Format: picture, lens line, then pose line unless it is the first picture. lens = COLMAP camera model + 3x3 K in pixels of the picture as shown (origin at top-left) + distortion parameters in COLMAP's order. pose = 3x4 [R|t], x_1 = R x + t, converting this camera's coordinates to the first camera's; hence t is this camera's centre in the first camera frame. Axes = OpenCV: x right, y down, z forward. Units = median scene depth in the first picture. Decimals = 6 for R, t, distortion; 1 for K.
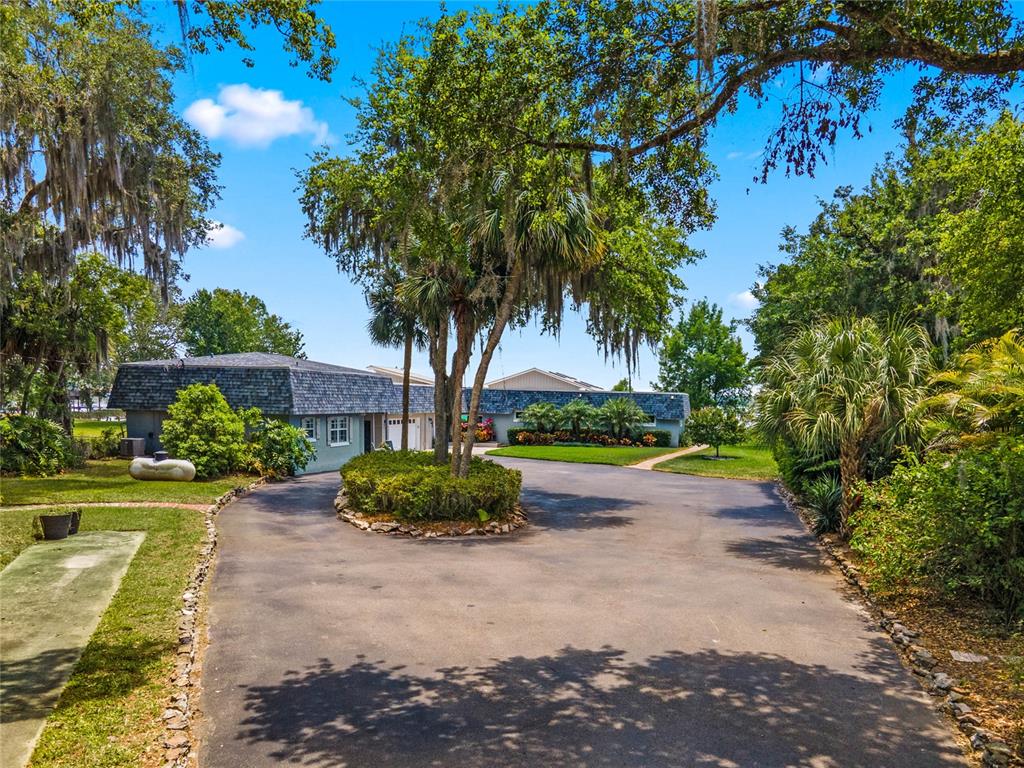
lens RADIAL K [[707.5, 0, 512.0], [0, 707.5, 384.0], [0, 0, 1]] dist [-0.000848, -0.000724]
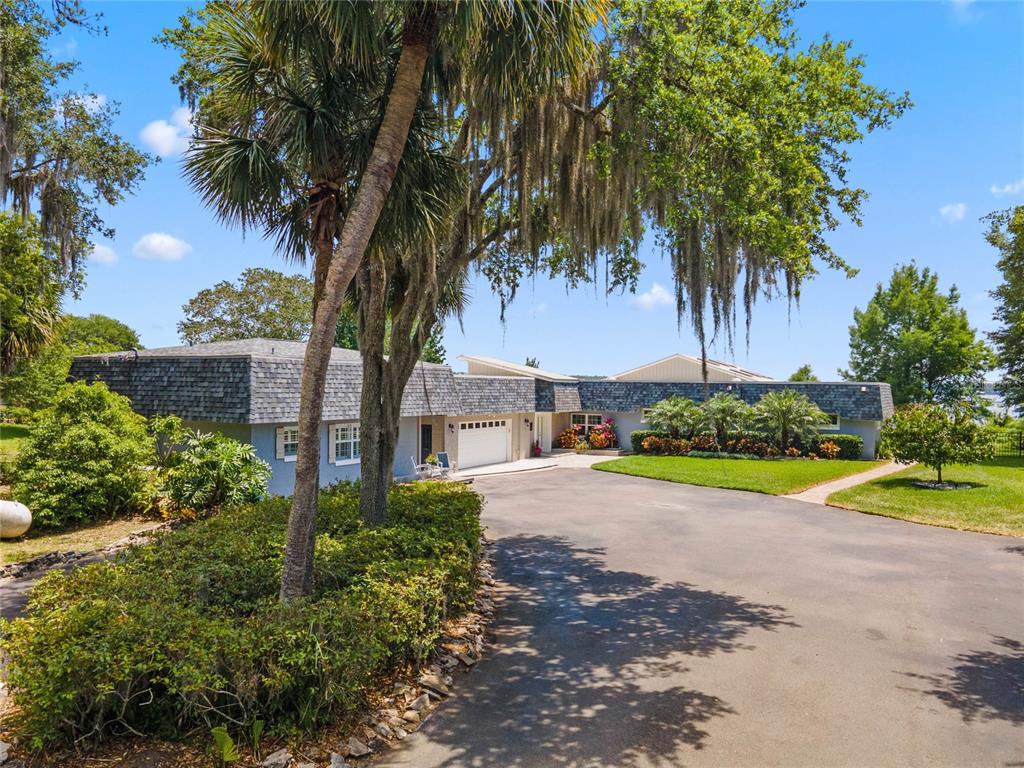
lens RADIAL K [[707.9, 0, 511.0], [0, 707.9, 366.0], [0, 0, 1]] dist [0.023813, 0.003620]
pose [[0.969027, -0.021204, -0.246044, 0.060709], [0.017372, 0.999692, -0.017734, 0.002164], [0.246344, 0.012911, 0.969096, 0.220854]]
